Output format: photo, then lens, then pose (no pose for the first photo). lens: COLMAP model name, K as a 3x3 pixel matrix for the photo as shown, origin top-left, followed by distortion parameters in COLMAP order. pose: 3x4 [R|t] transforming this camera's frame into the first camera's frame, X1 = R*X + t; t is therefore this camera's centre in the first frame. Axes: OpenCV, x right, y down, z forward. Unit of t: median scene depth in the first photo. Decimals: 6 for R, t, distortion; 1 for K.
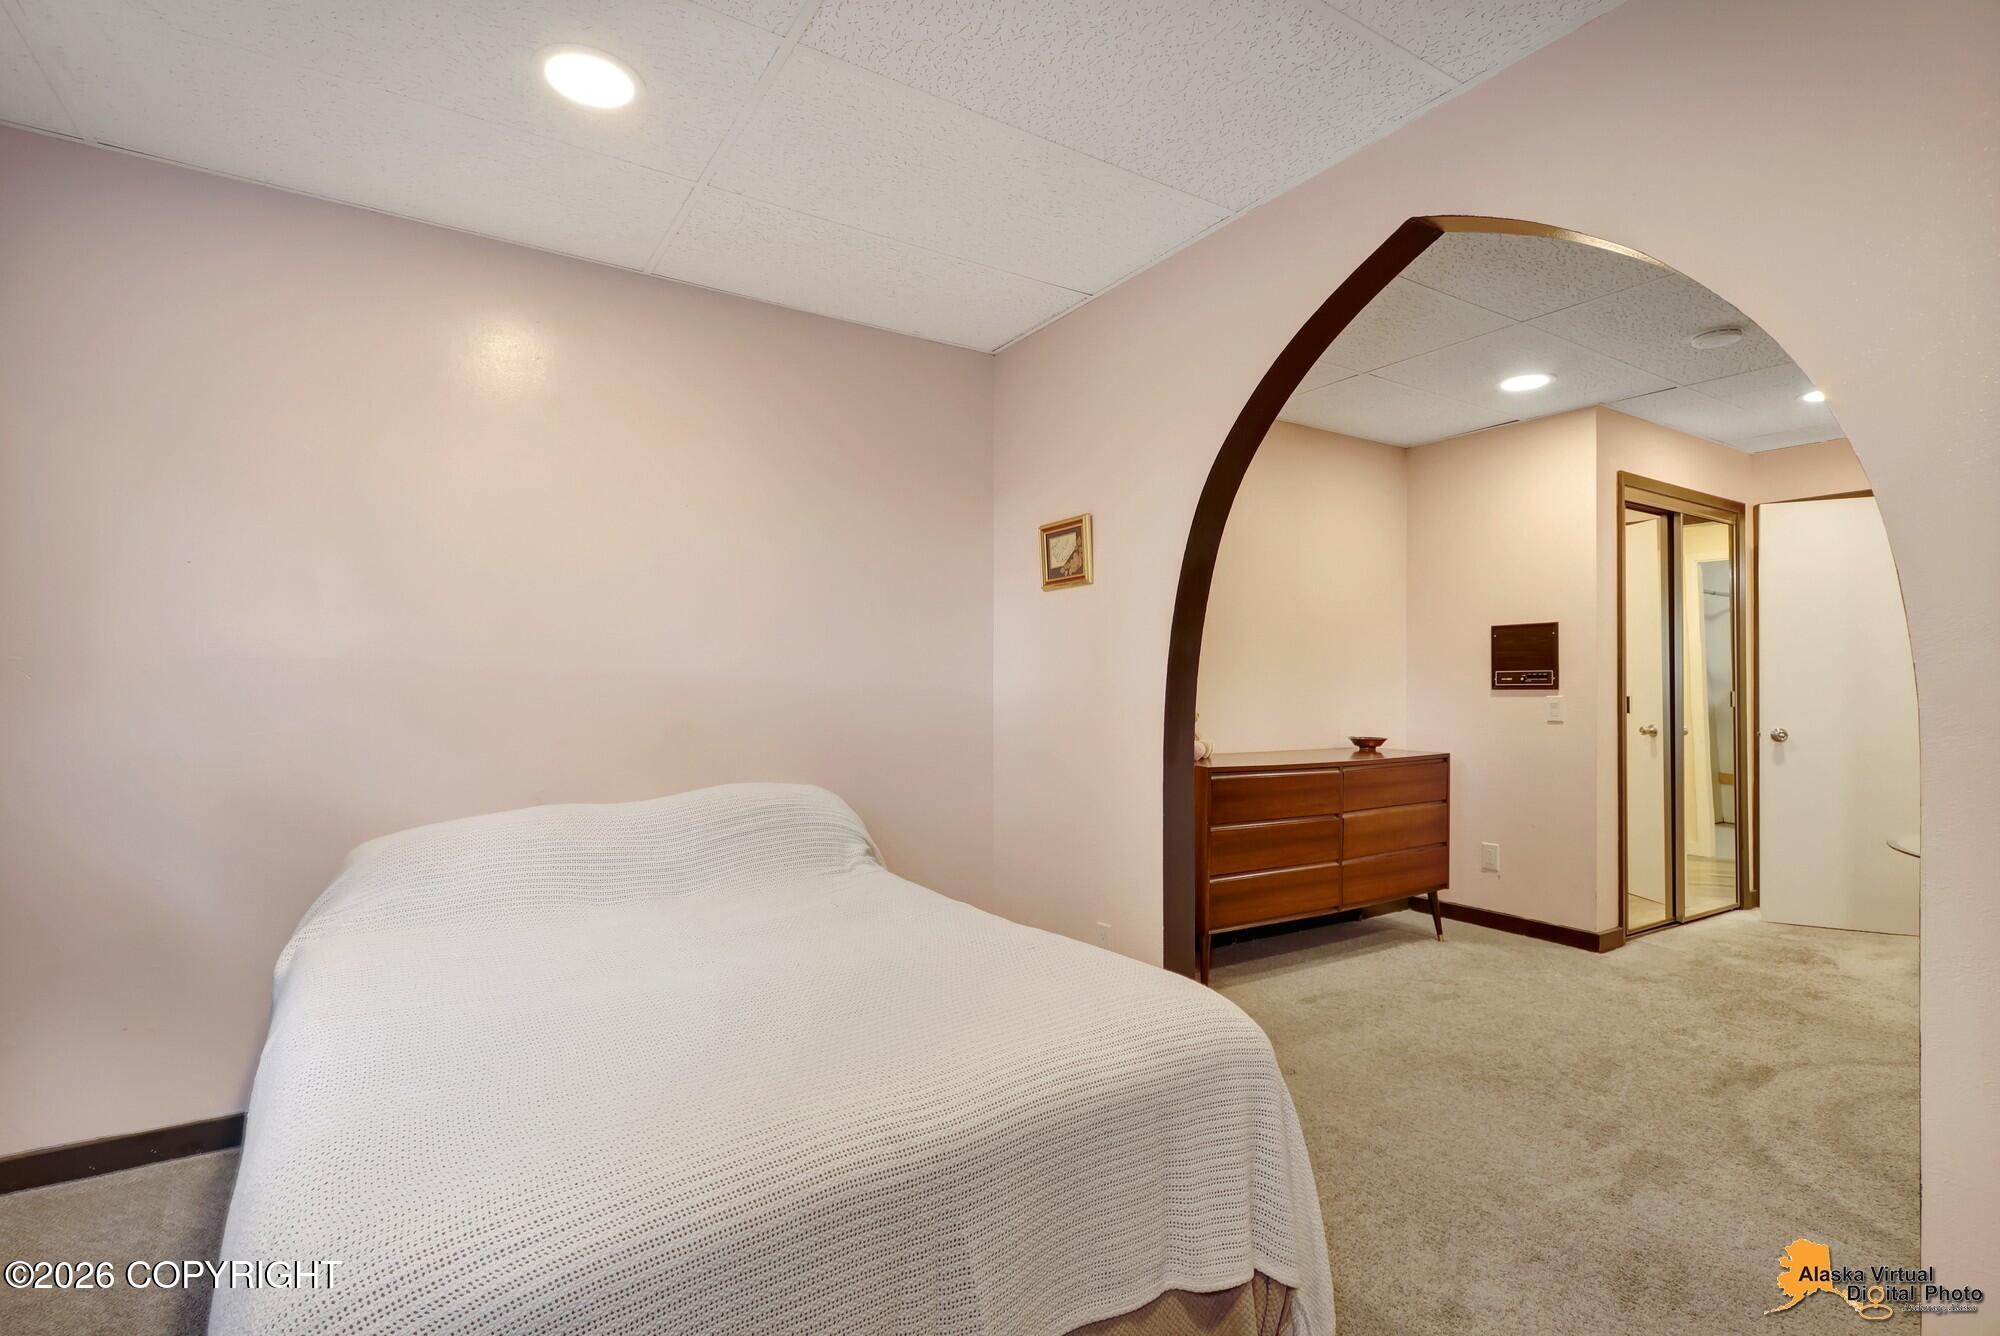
lens RADIAL K [[936.3, 0, 1006.4], [0, 936.3, 675.5], [0, 0, 1]] dist [0.004891, -0.000536]
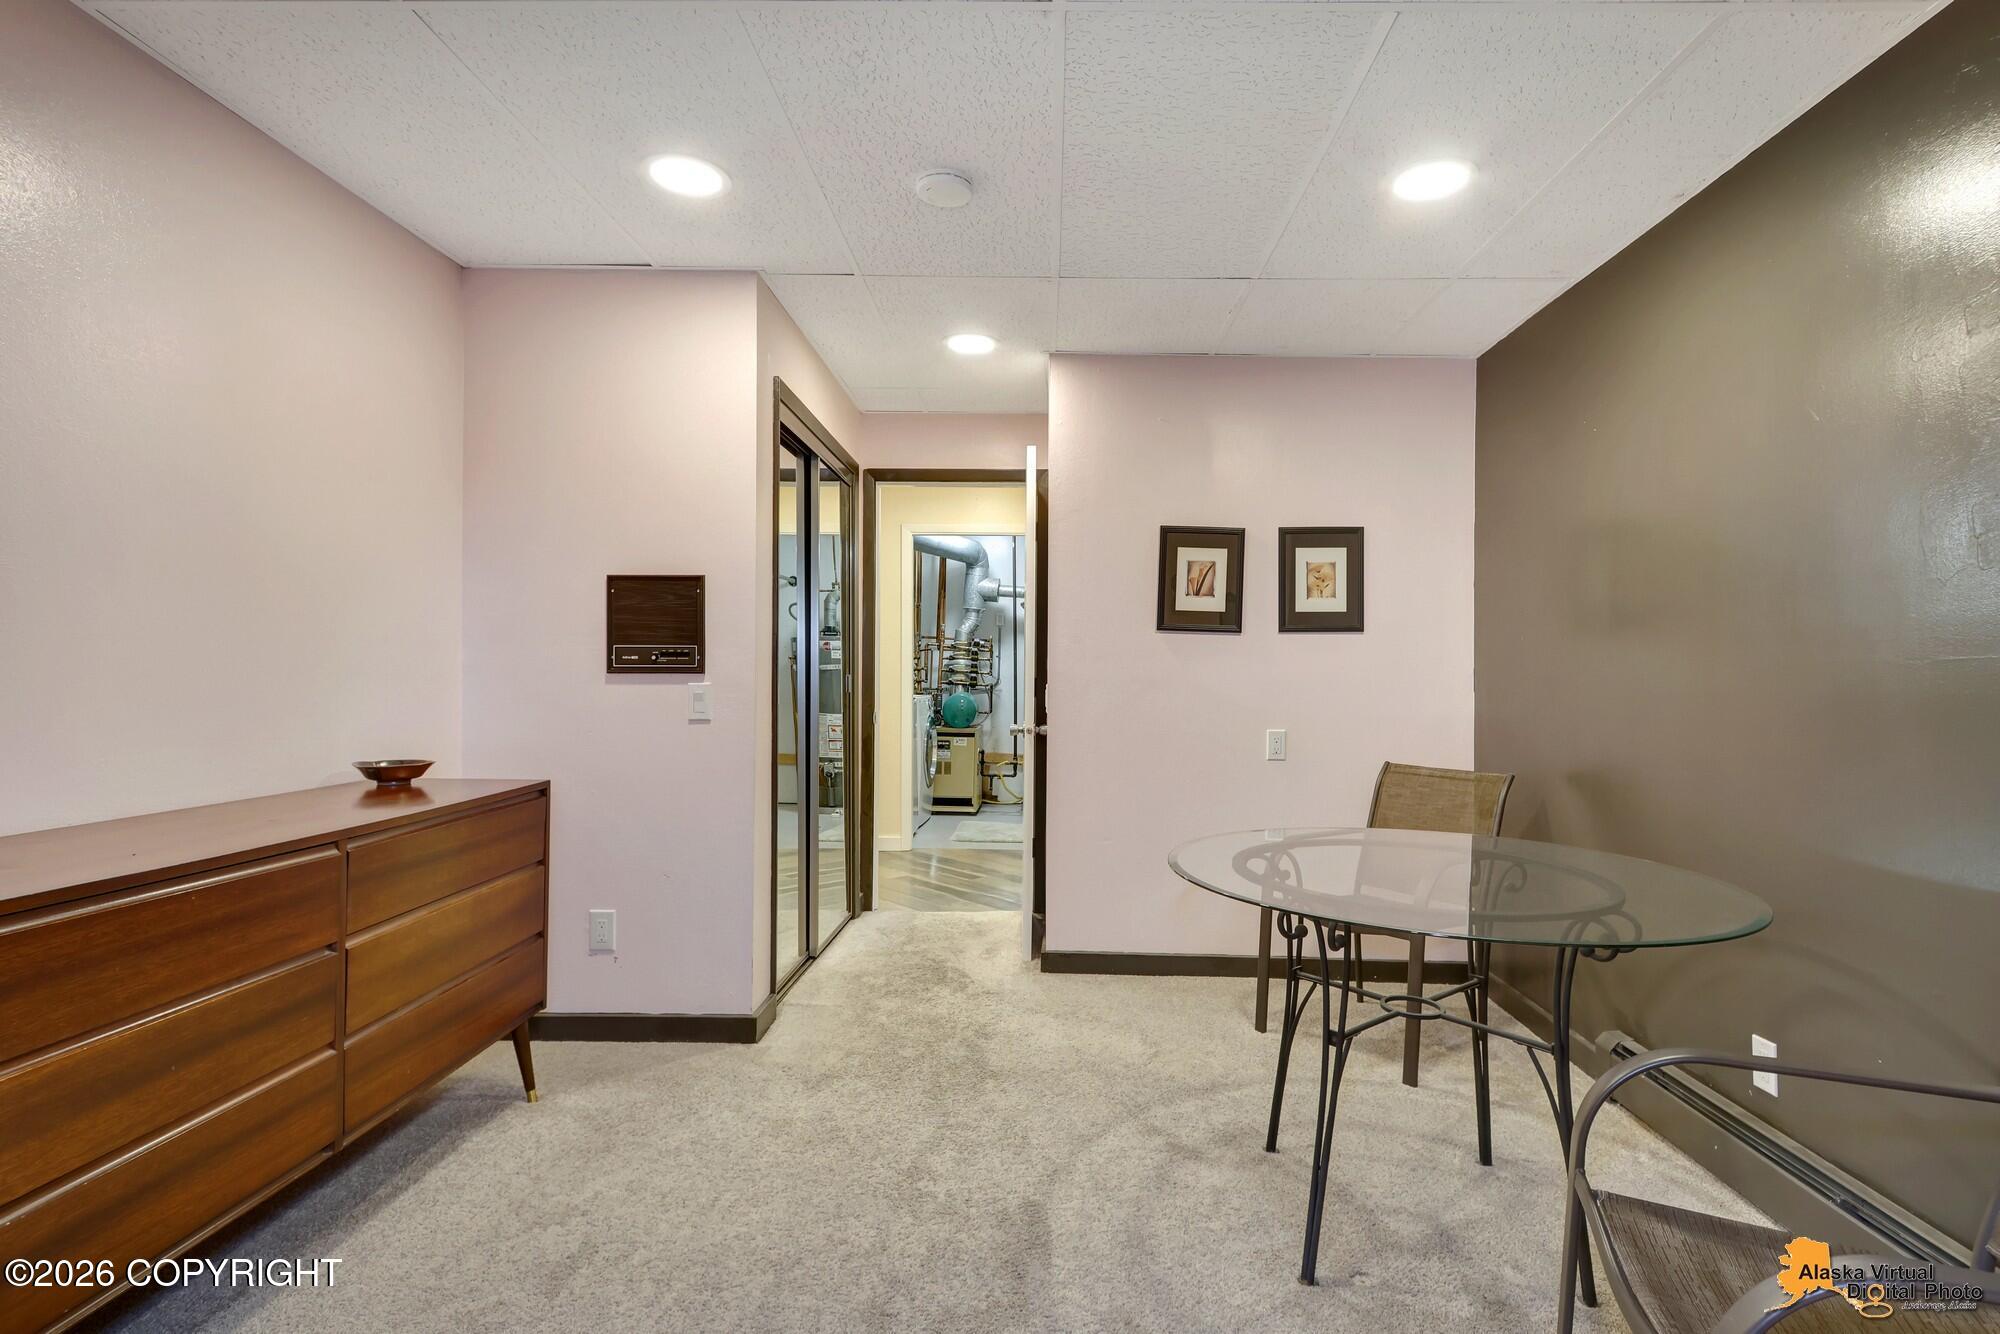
lens RADIAL K [[936.3, 0, 1006.4], [0, 936.3, 674.5], [0, 0, 1]] dist [0.004891, -0.000536]
pose [[0.561899, -0.004132, 0.827195, 0.144700], [-0.013341, 0.999812, 0.014056, 0.003075], [-0.827098, -0.018934, 0.561738, 0.430132]]
